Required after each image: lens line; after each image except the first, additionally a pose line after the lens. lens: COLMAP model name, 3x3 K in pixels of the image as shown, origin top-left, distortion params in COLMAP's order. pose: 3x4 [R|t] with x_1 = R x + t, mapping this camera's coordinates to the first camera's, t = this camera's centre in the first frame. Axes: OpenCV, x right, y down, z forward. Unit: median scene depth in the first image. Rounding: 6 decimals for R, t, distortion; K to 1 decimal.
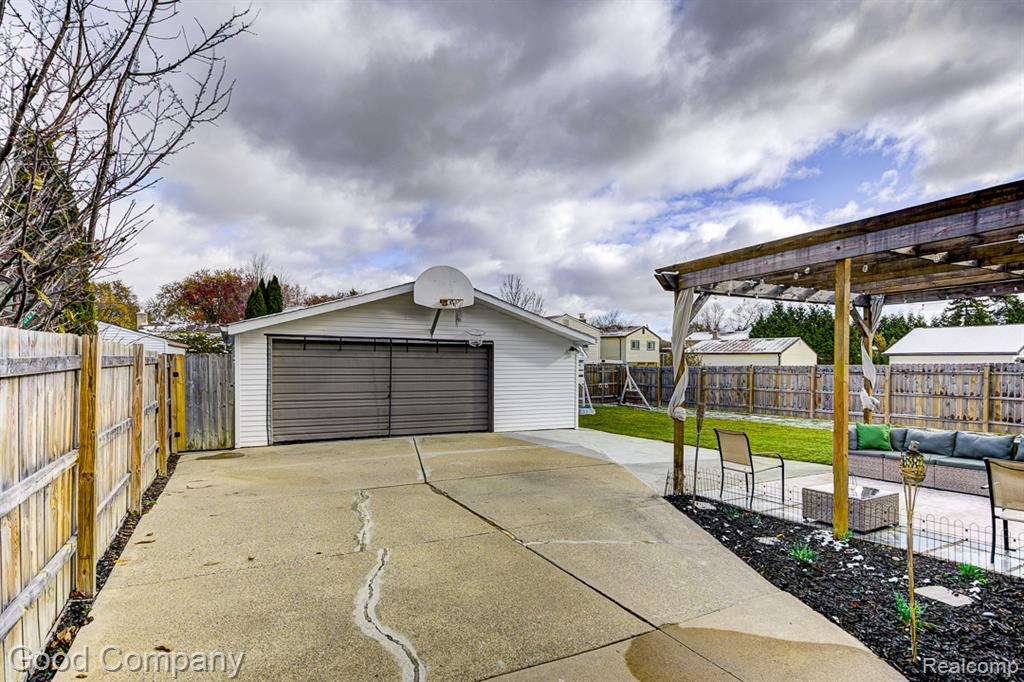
lens RADIAL K [[558.8, 0, 533.5], [0, 558.8, 358.8], [0, 0, 1]] dist [-0.013169, 0.002205]
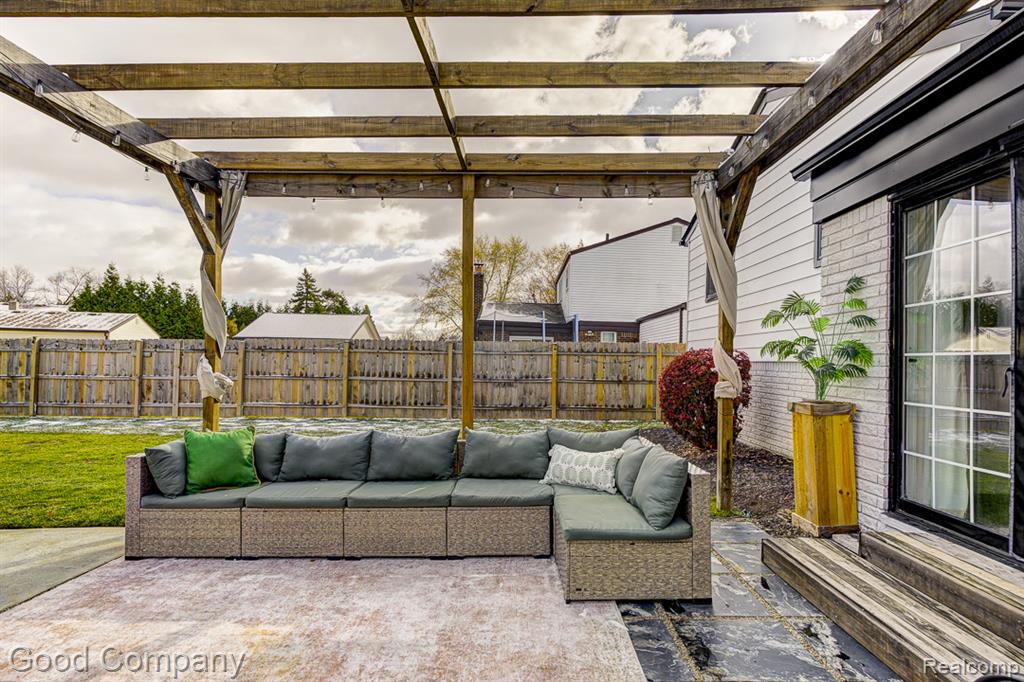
lens RADIAL K [[558.8, 0, 501.2], [0, 558.8, 357.5], [0, 0, 1]] dist [-0.013169, 0.002205]
pose [[0.531516, 0.005888, 0.847028, 0.186431], [-0.017396, 0.999841, 0.003966, 0.028026], [-0.846870, -0.016842, 0.531534, 0.303605]]
